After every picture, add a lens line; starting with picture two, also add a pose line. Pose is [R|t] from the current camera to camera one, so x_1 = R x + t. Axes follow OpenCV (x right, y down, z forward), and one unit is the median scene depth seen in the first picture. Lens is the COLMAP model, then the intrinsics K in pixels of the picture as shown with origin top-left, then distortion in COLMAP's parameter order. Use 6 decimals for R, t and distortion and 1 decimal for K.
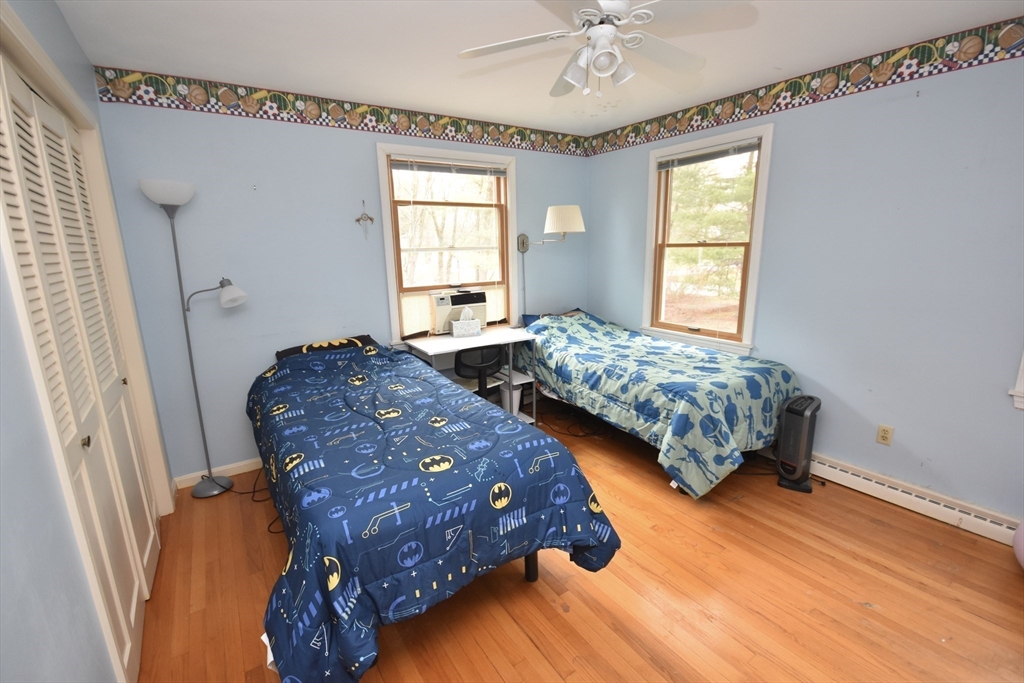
lens RADIAL K [[455.6, 0, 514.8], [0, 455.6, 345.2], [0, 0, 1]] dist [0.013382, -0.006295]
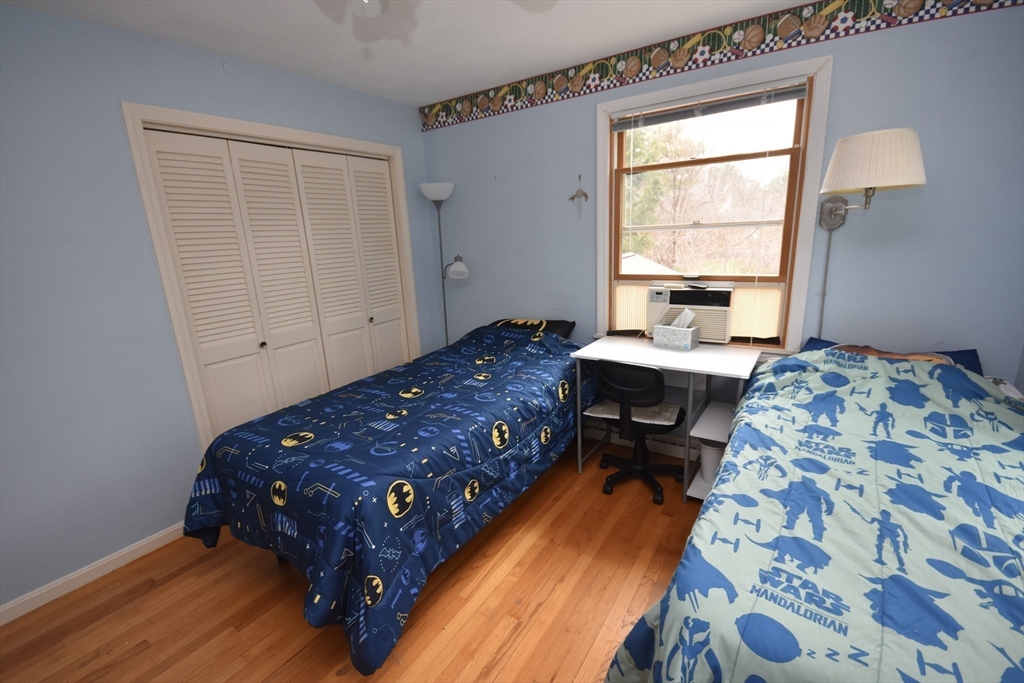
lens RADIAL K [[455.6, 0, 510.2], [0, 455.6, 346.4], [0, 0, 1]] dist [0.013382, -0.006295]
pose [[0.378931, 0.228846, -0.896683, 0.462581], [-0.160779, 0.970487, 0.179738, -0.115391], [0.911352, 0.076059, 0.404541, 0.481635]]
